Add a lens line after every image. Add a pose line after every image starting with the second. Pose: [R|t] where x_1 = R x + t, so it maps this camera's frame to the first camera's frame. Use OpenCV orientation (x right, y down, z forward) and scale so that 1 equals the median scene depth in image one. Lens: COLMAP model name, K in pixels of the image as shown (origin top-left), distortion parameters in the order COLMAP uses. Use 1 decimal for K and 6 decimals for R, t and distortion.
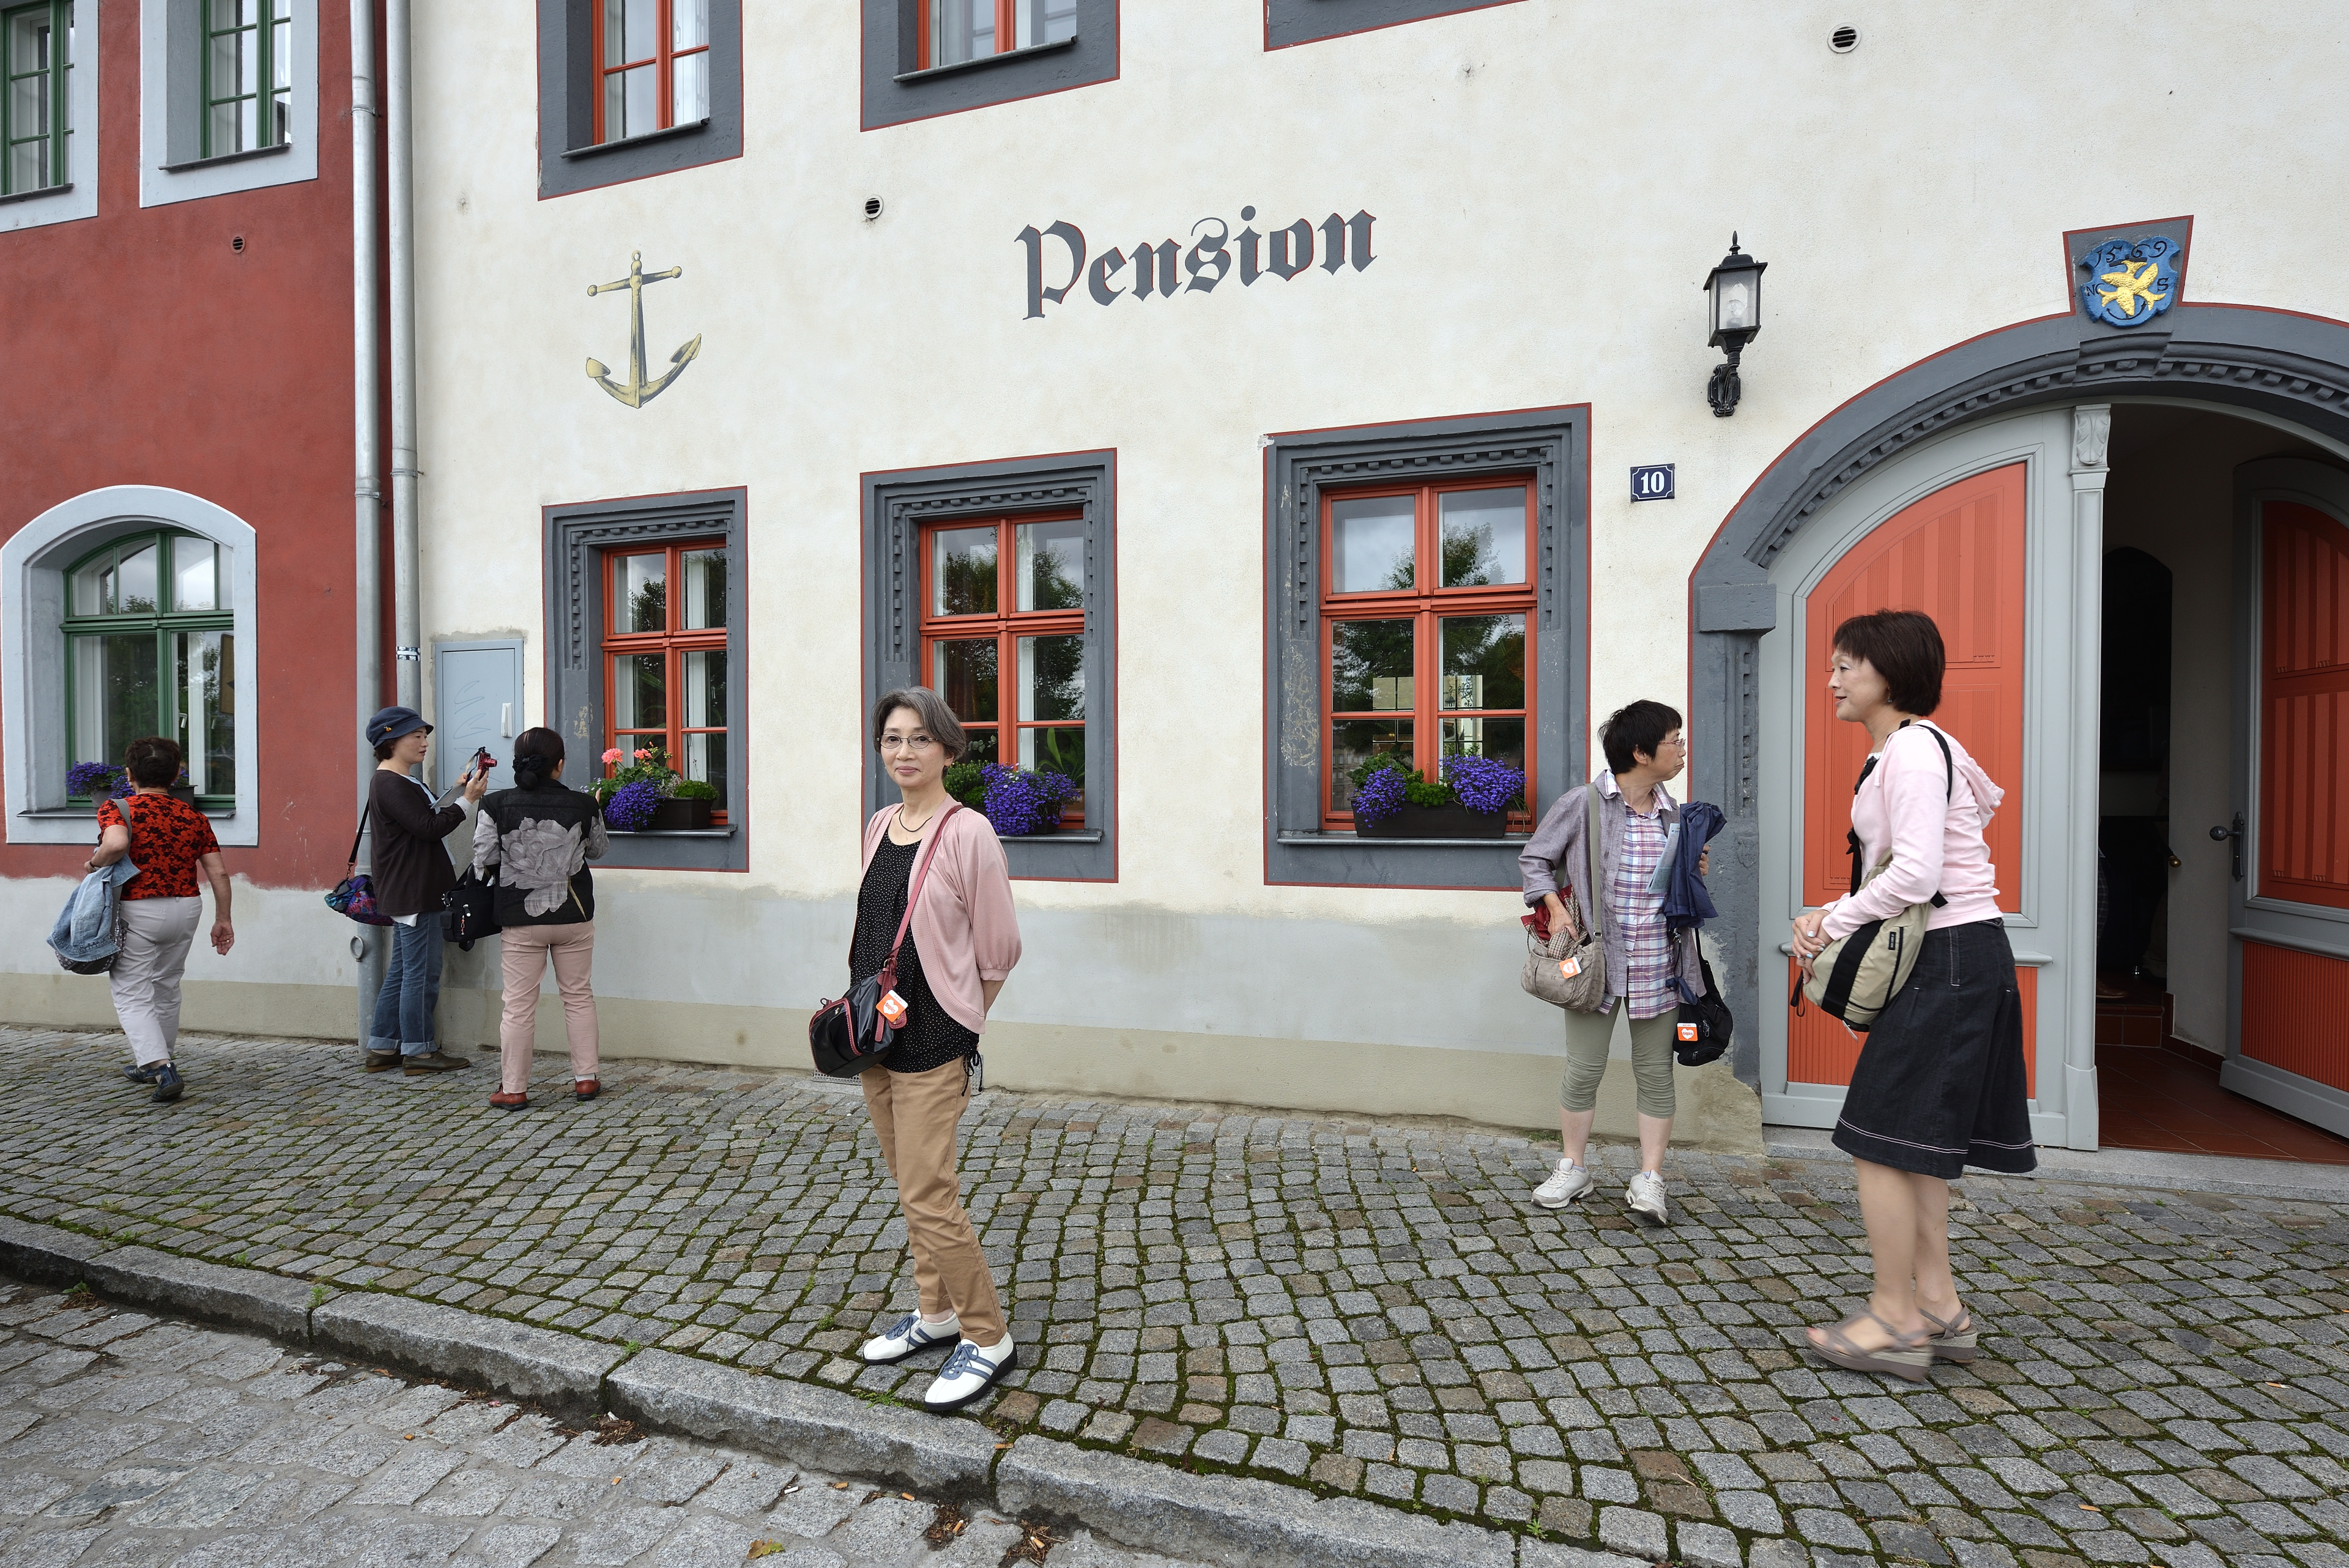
lens RADIAL K [[917.2, 0, 1167.0], [0, 917.2, 803.3], [0, 0, 1]] dist [-0.008798, -0.000357]
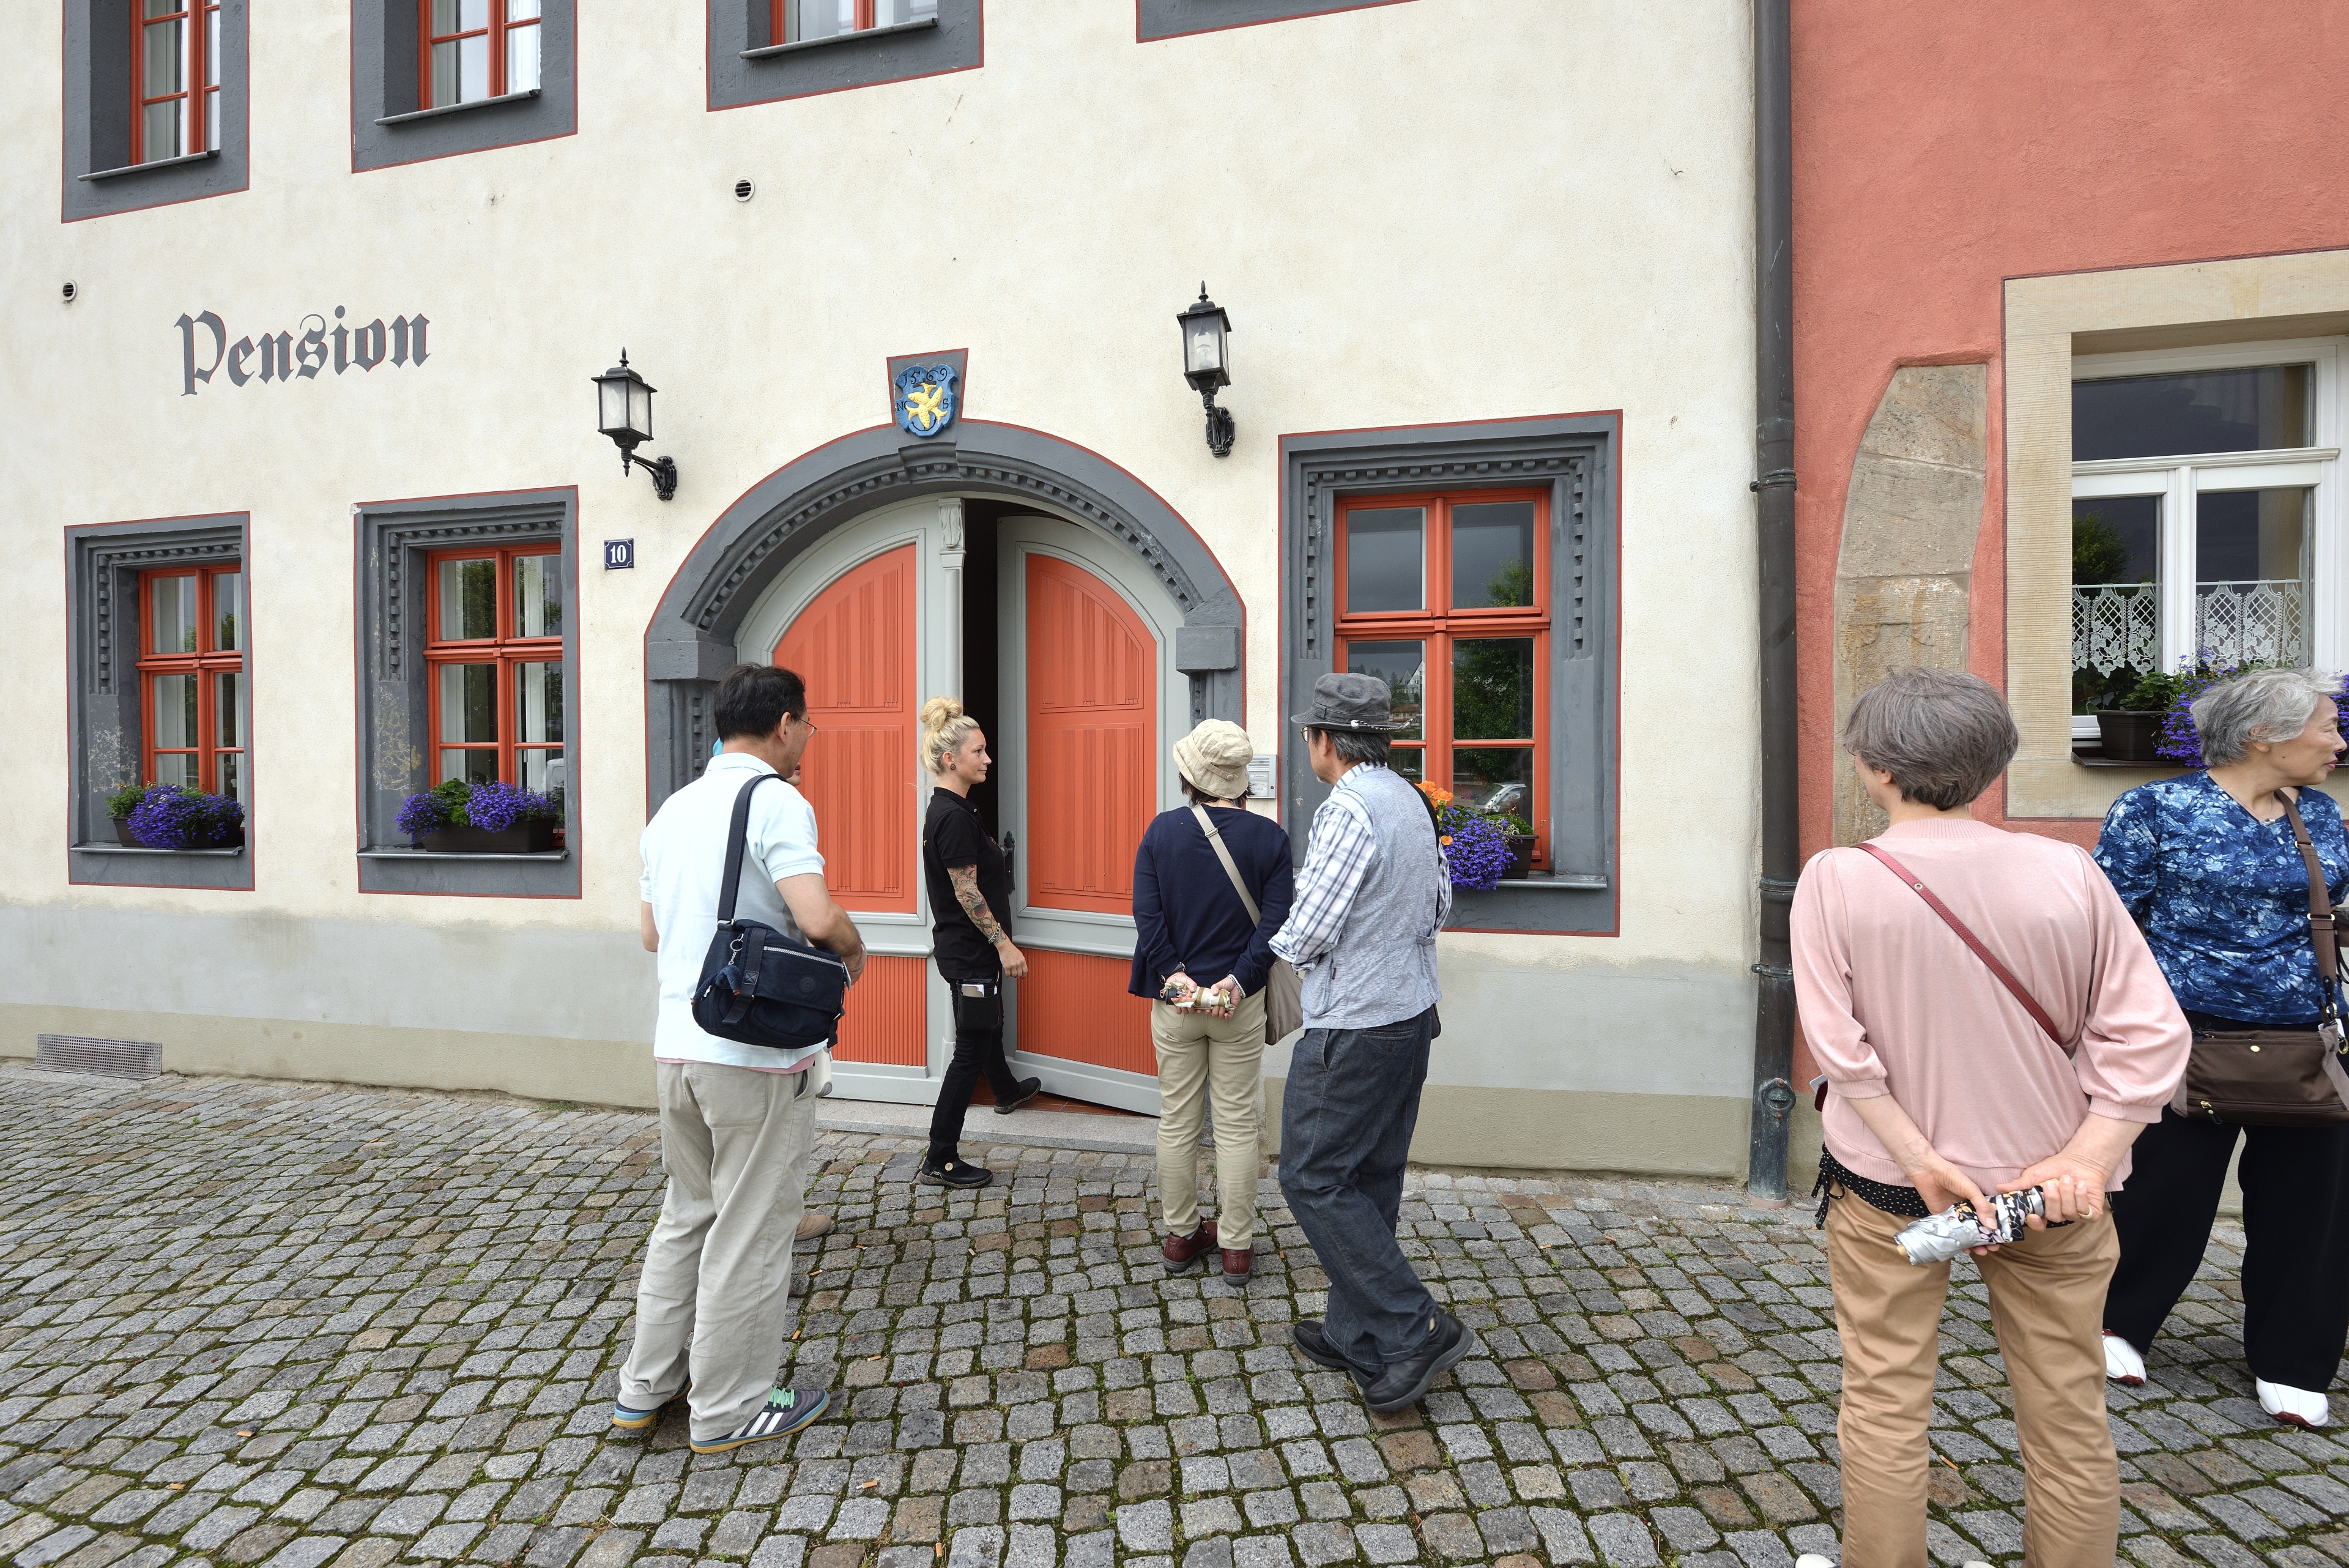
lens RADIAL K [[917.2, 0, 1194.8], [0, 917.2, 776.3], [0, 0, 1]] dist [-0.008798, -0.000357]
pose [[0.998078, -0.005419, 0.061729, 1.099748], [0.005398, 0.999985, 0.000512, -0.053711], [-0.061731, -0.000178, 0.998093, -0.213237]]
